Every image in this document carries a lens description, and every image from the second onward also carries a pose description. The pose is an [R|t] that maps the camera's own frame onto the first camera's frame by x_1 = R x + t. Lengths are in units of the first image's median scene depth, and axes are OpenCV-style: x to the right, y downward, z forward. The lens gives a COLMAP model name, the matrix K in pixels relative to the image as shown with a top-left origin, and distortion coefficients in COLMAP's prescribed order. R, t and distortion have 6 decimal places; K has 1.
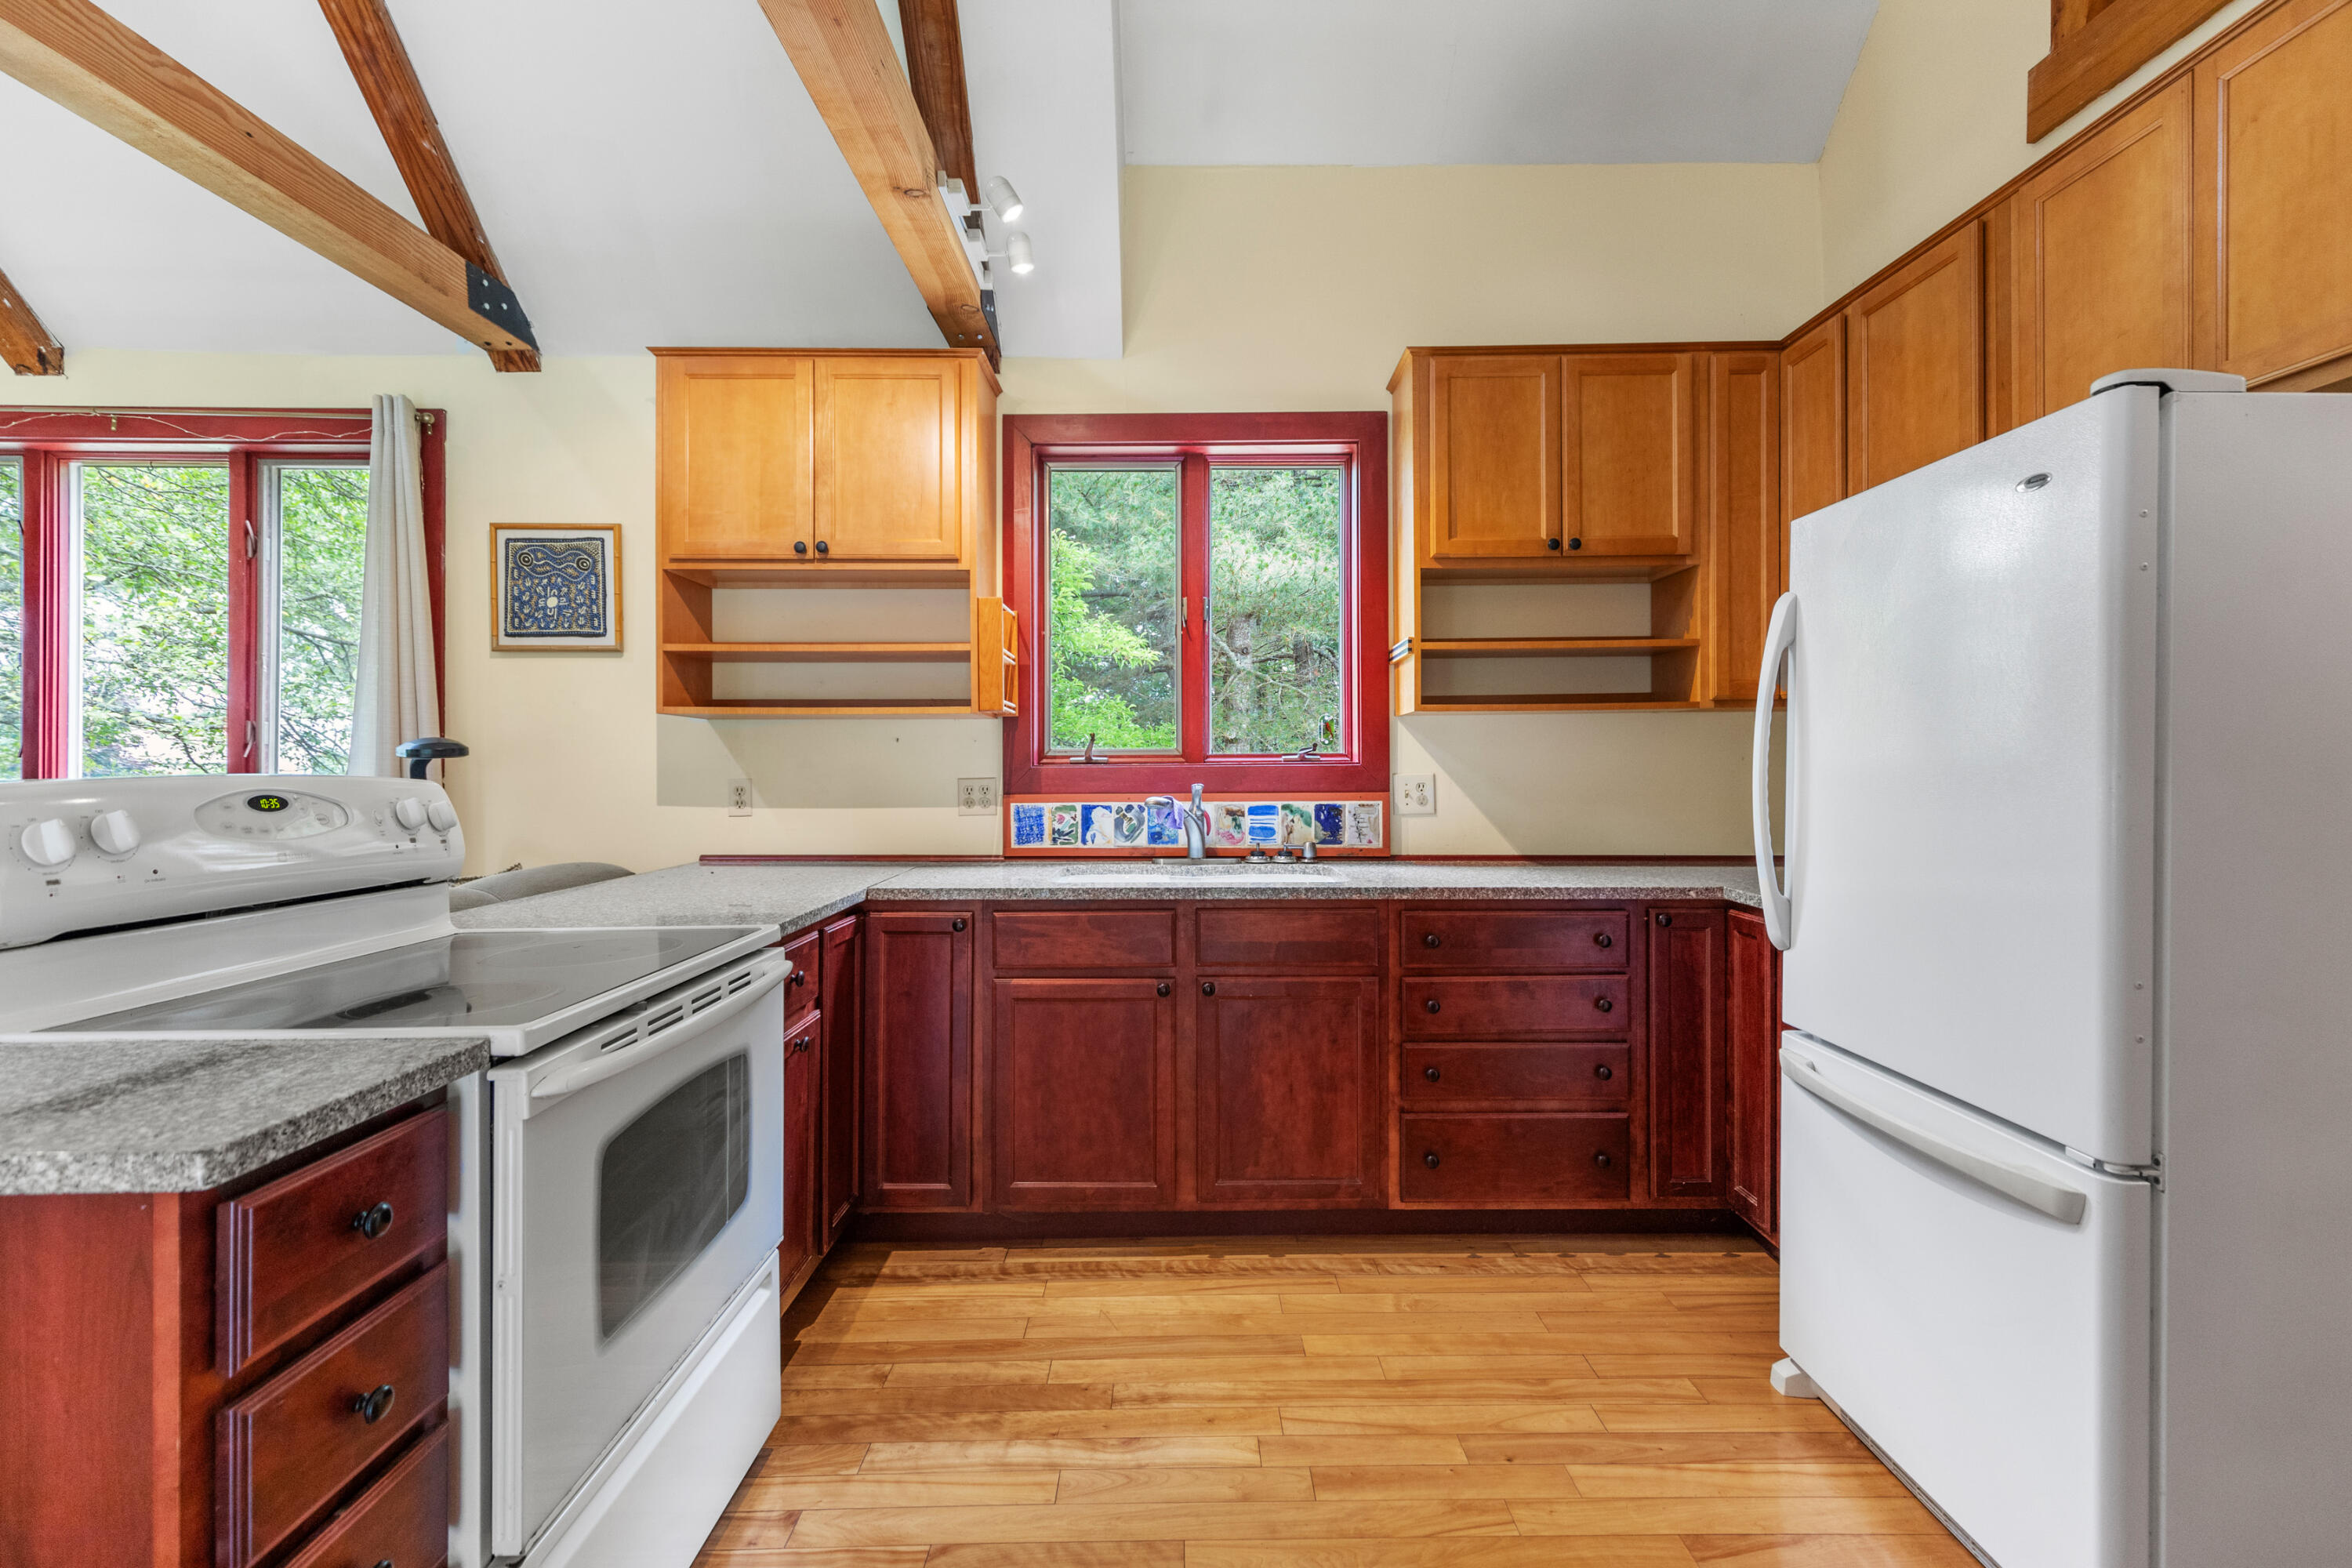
lens RADIAL K [[1063.3, 0, 1182.4], [0, 1063.3, 766.7], [0, 0, 1]] dist [0.012819, -0.002851]
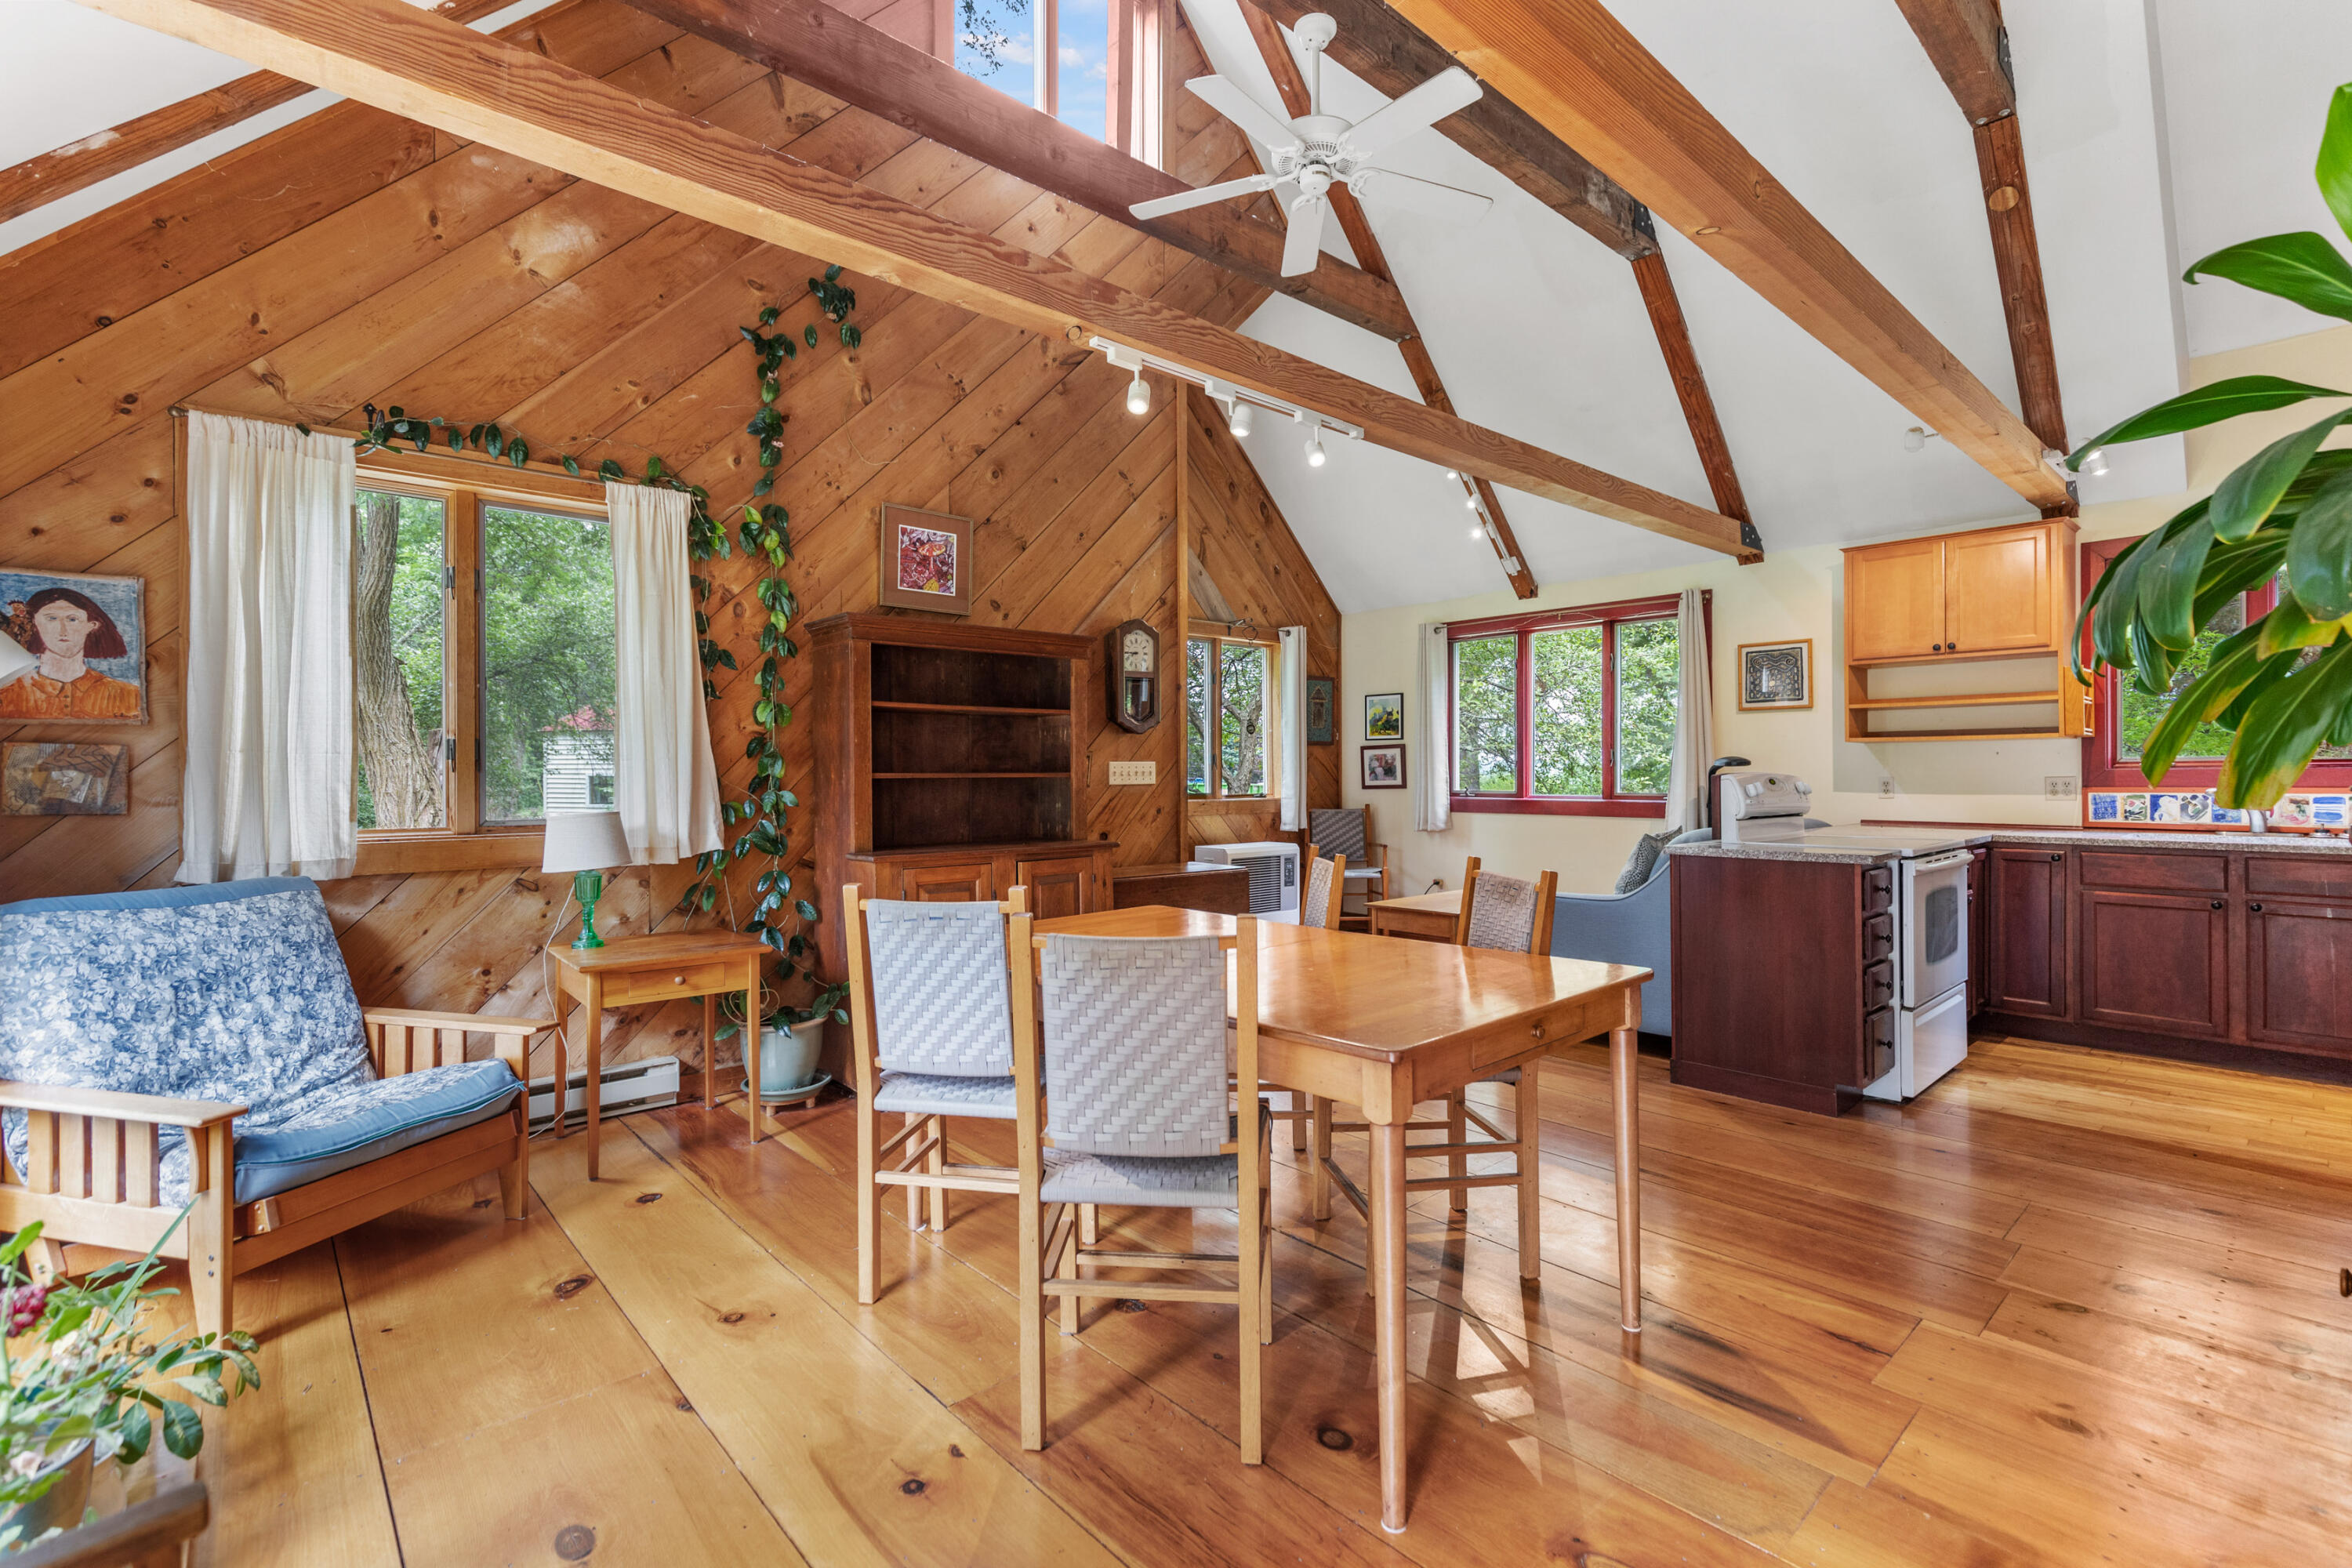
lens RADIAL K [[1063.3, 0, 1188.9], [0, 1063.3, 768.7], [0, 0, 1]] dist [0.012819, -0.002851]
pose [[0.668645, -0.005153, -0.743564, 0.137078], [0.000606, 0.999979, -0.006385, 0.008946], [0.743582, 0.003818, 0.668634, -1.135878]]
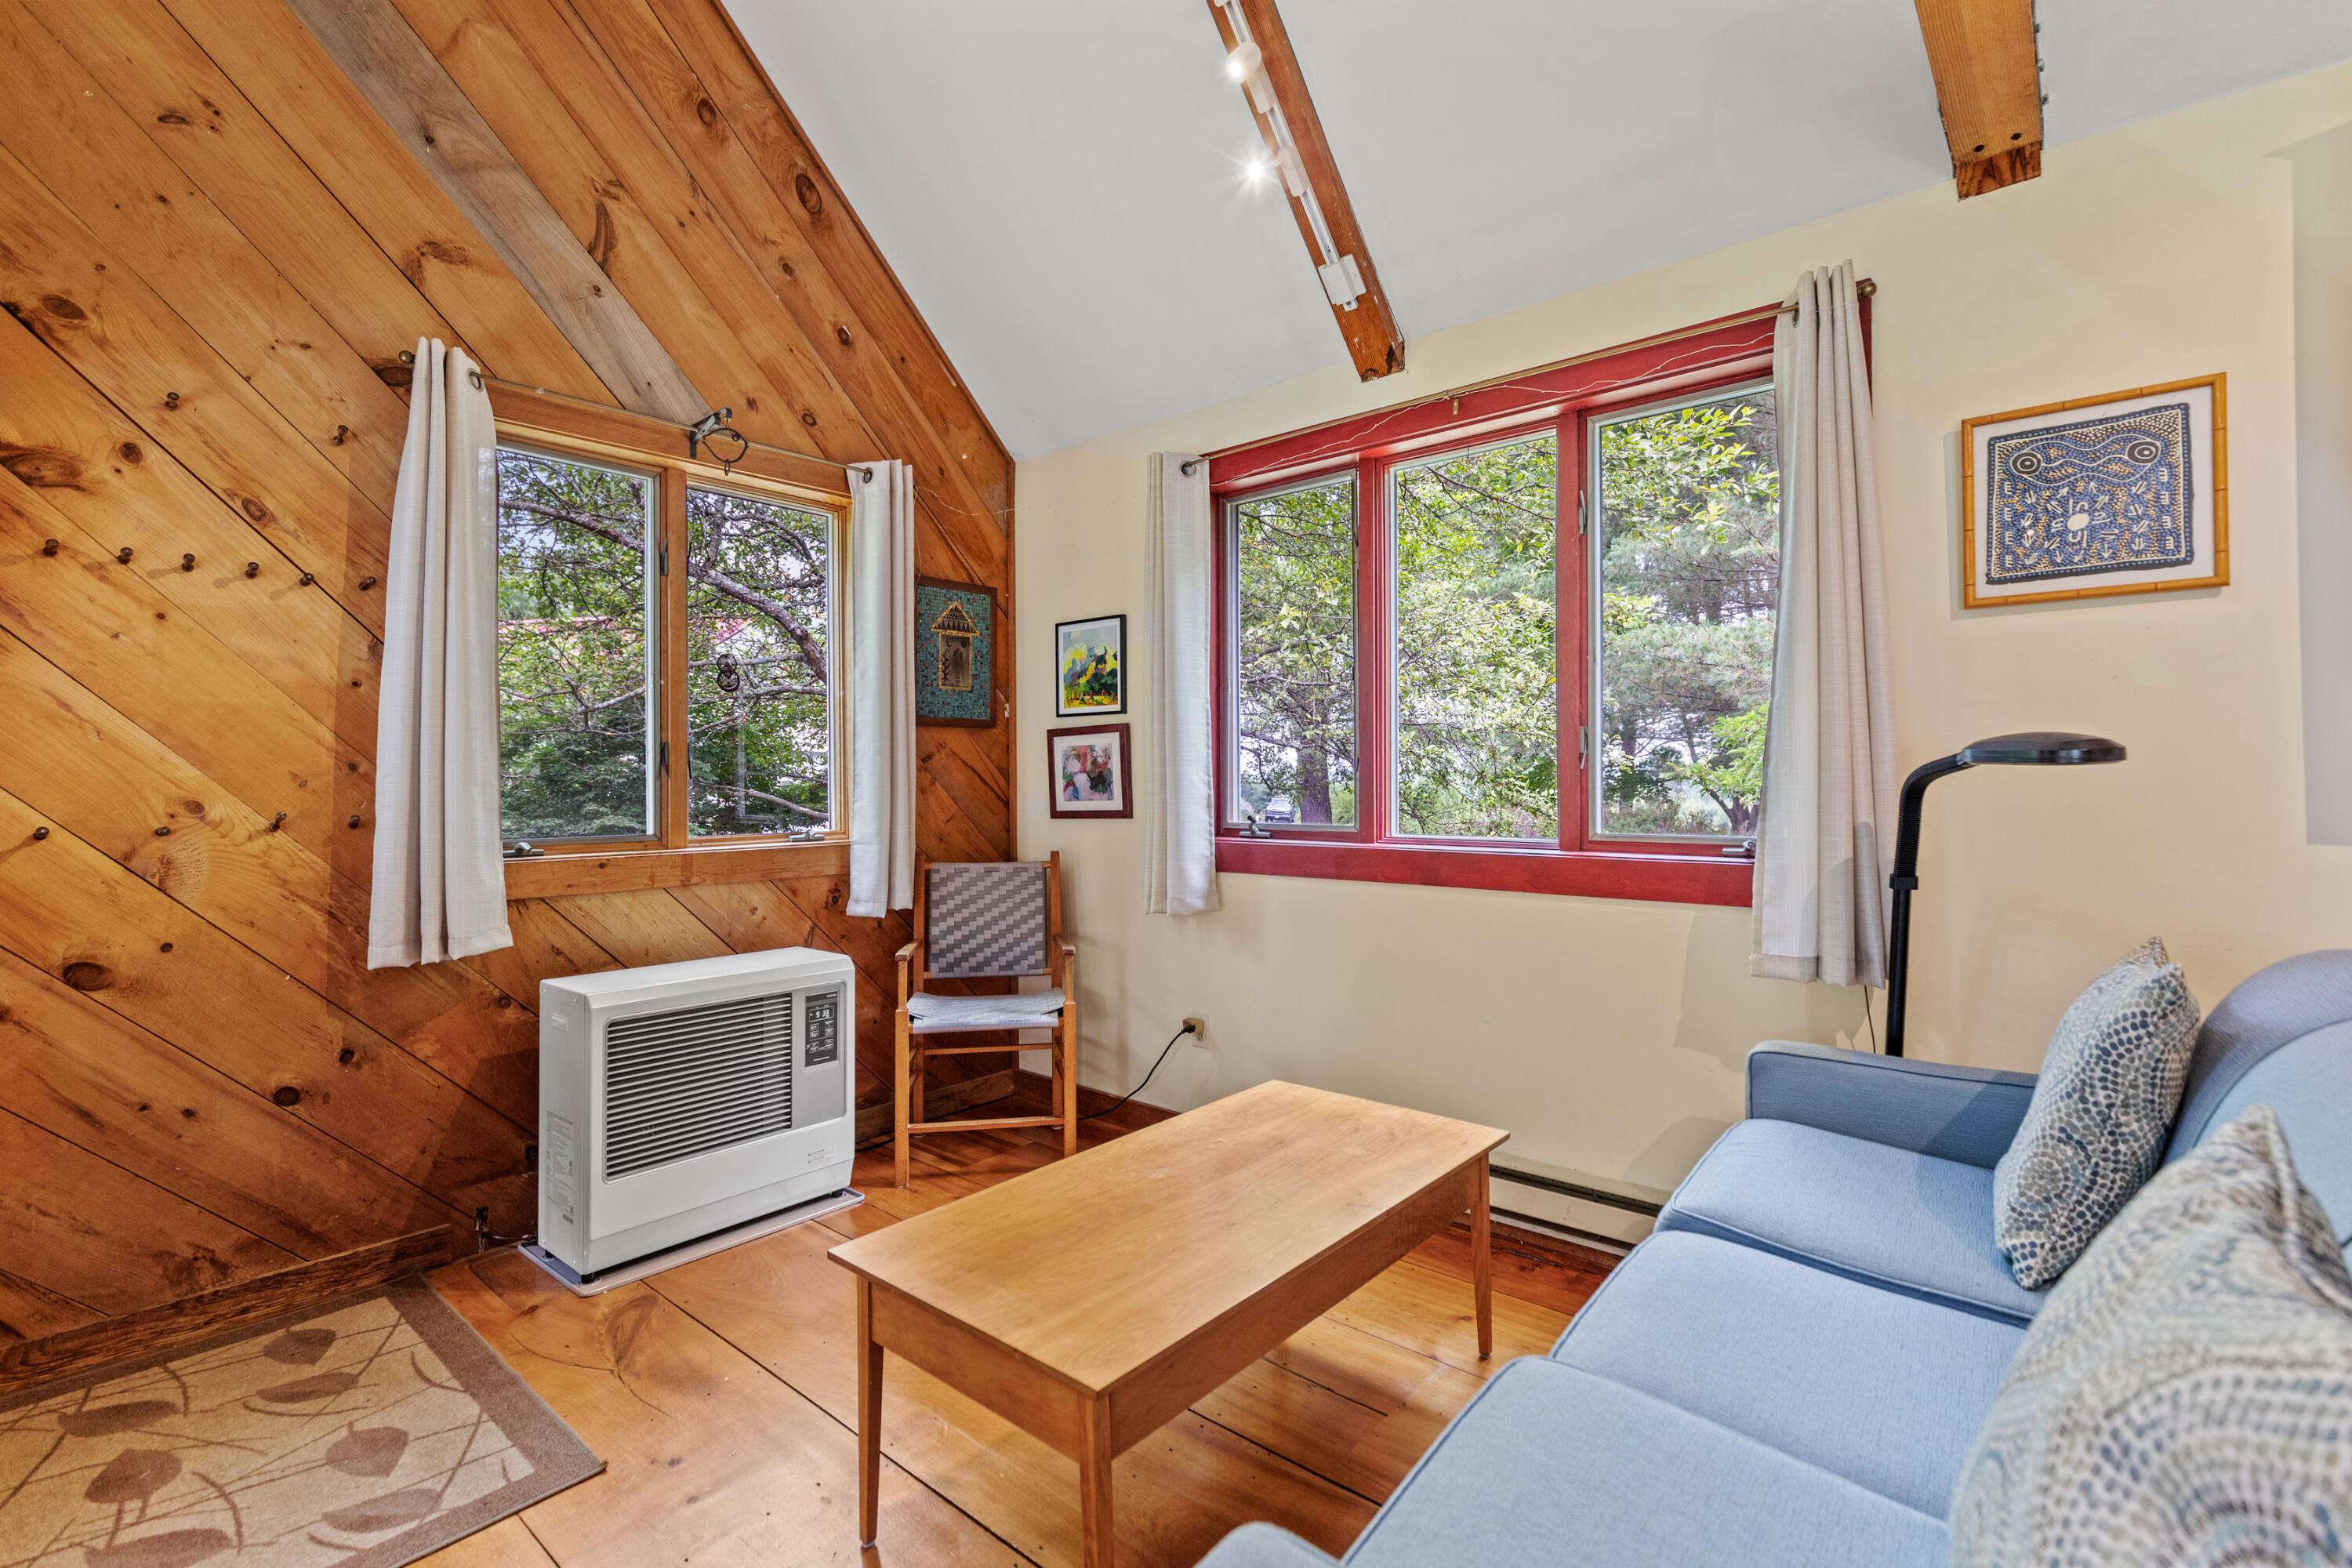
lens RADIAL K [[1063.3, 0, 1191.9], [0, 1063.3, 776.4], [0, 0, 1]] dist [0.012819, -0.002851]
pose [[0.759417, -0.007894, -0.650556, -0.633946], [0.003669, 0.999962, -0.007851, 0.002531], [0.650593, 0.003575, 0.759418, 0.180109]]
